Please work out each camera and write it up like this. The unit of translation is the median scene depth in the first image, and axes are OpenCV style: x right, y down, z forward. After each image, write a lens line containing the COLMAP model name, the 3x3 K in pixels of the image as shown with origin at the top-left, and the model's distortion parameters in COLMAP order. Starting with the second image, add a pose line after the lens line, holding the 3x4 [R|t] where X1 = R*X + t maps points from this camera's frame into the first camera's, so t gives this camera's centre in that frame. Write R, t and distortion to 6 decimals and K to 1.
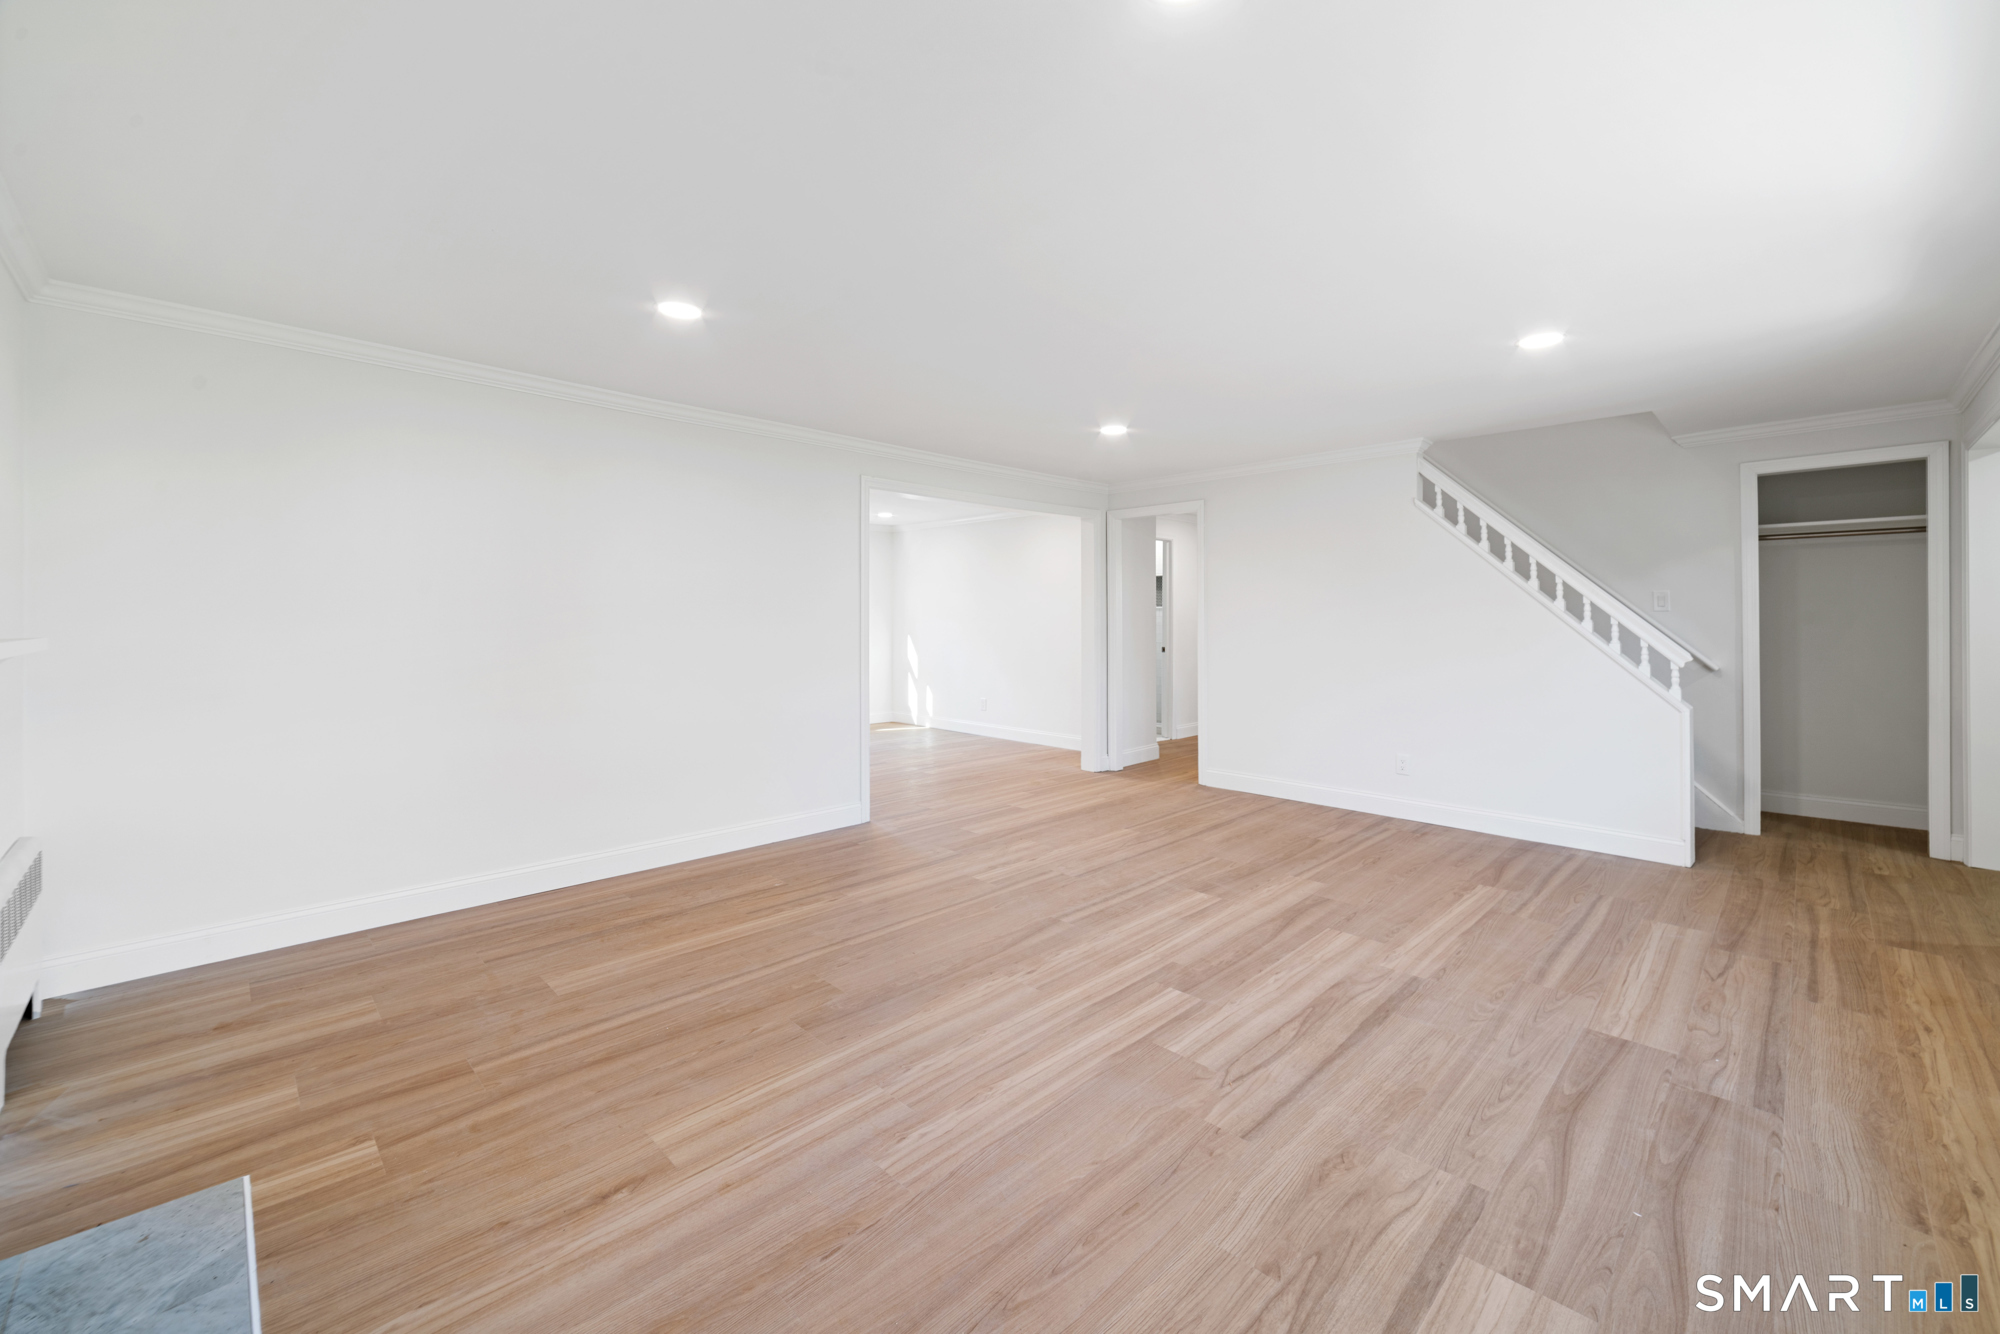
lens RADIAL K [[804.5, 0, 1011.0], [0, 804.5, 626.1], [0, 0, 1]] dist [0.003057, -0.001040]
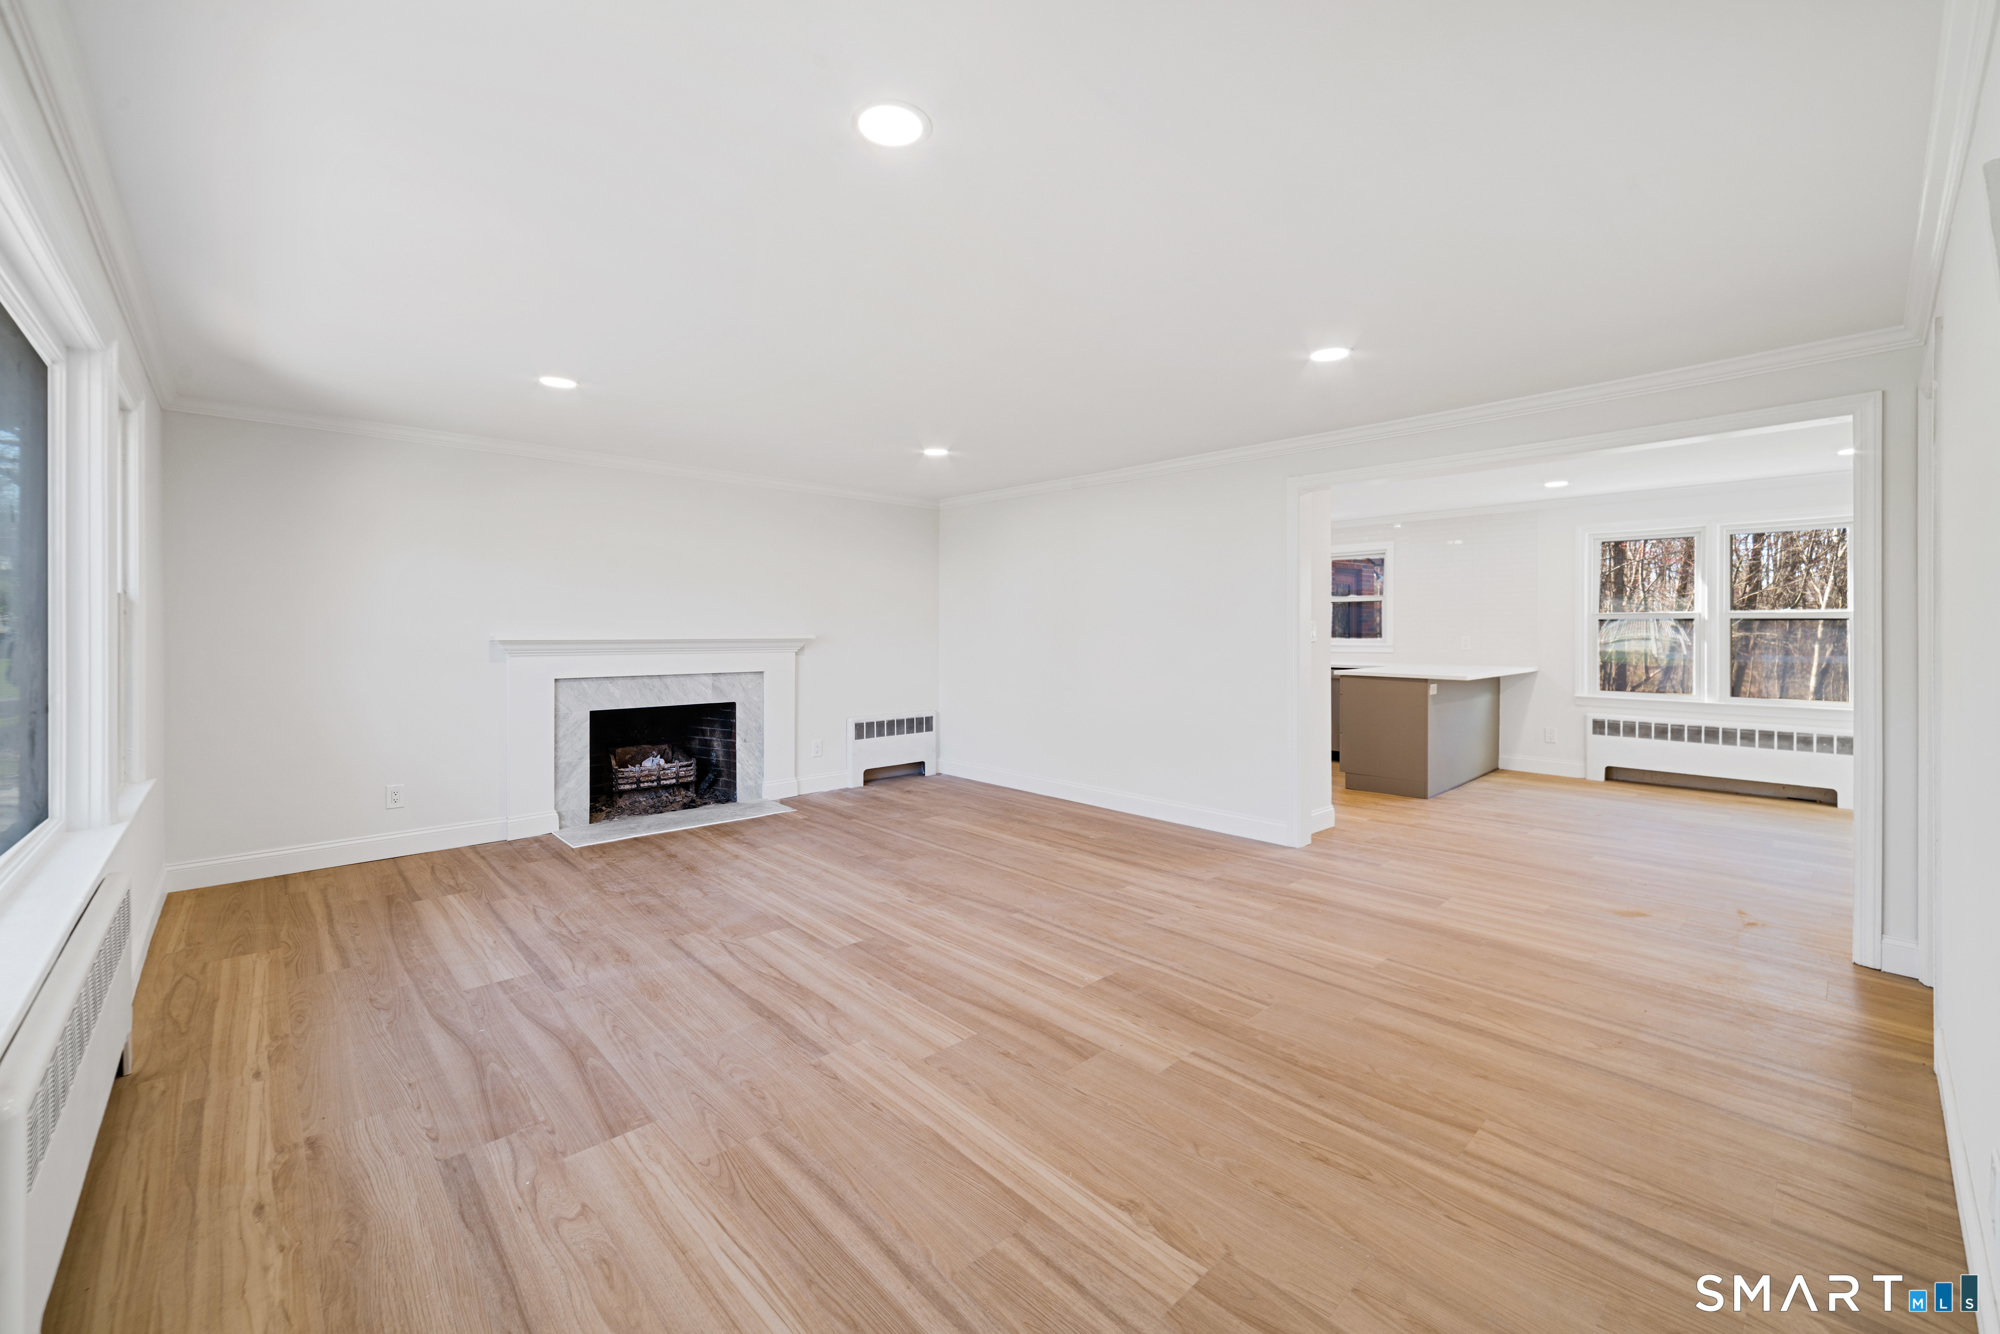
lens RADIAL K [[804.5, 0, 1011.0], [0, 804.5, 626.1], [0, 0, 1]] dist [0.003057, -0.001040]
pose [[-0.031720, -0.001700, -0.999495, 1.496816], [-0.010024, 0.999949, -0.001382, -0.021241], [0.999447, 0.009975, -0.031735, 1.348938]]
